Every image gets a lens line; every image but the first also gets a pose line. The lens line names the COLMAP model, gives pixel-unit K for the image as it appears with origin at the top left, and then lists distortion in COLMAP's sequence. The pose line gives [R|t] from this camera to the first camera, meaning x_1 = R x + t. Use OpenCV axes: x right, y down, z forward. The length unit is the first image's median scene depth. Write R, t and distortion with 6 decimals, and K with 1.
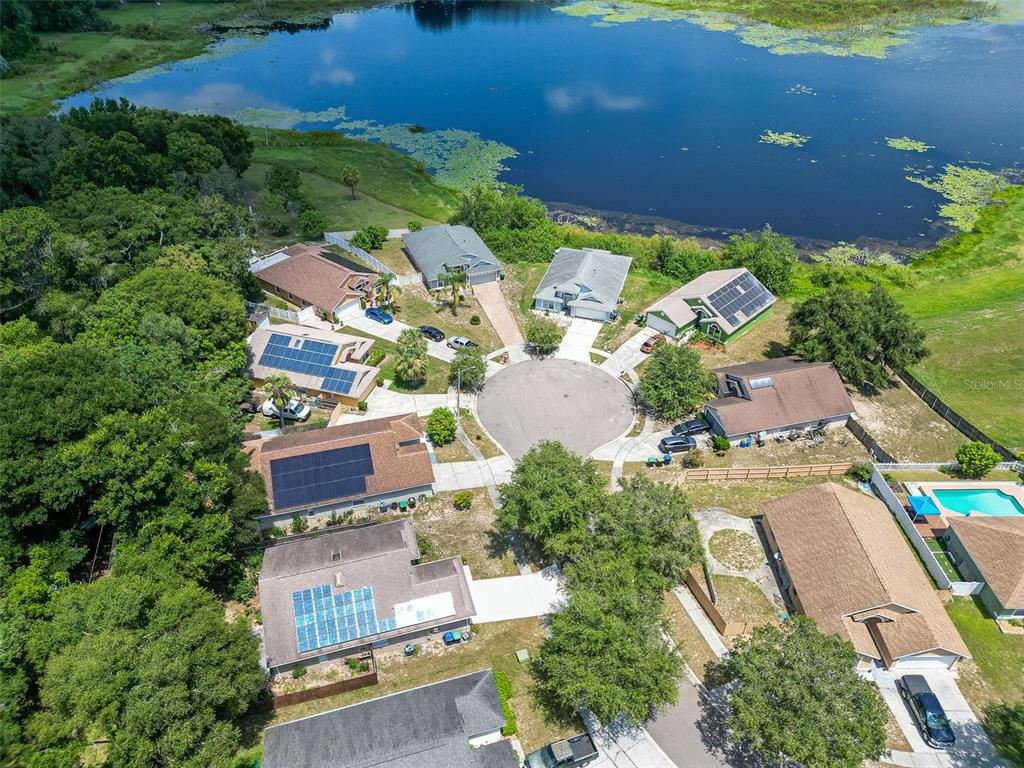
lens RADIAL K [[723.4, 0, 512.0], [0, 723.4, 384.0], [0, 0, 1]] dist [0.076076, -0.074134]
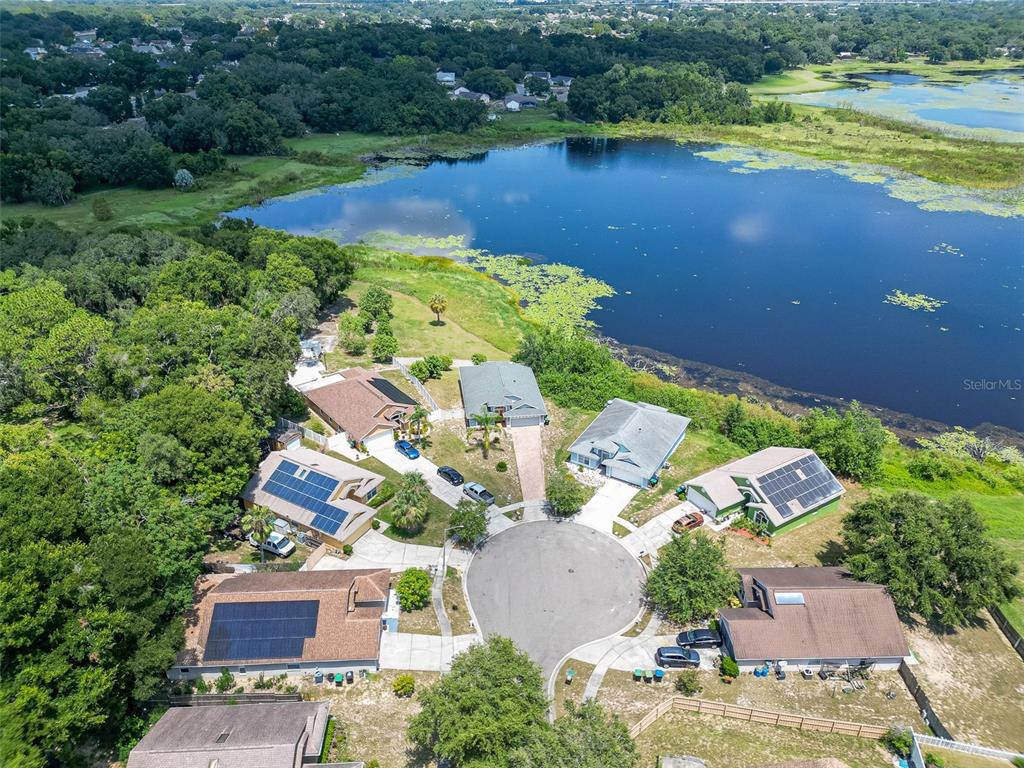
lens RADIAL K [[723.4, 0, 512.0], [0, 723.4, 384.0], [0, 0, 1]] dist [0.076076, -0.074134]
pose [[0.973413, 0.108550, -0.201705, 0.148331], [-0.138142, 0.980620, -0.138931, -0.069301], [0.182715, 0.163101, 0.969543, 0.075122]]
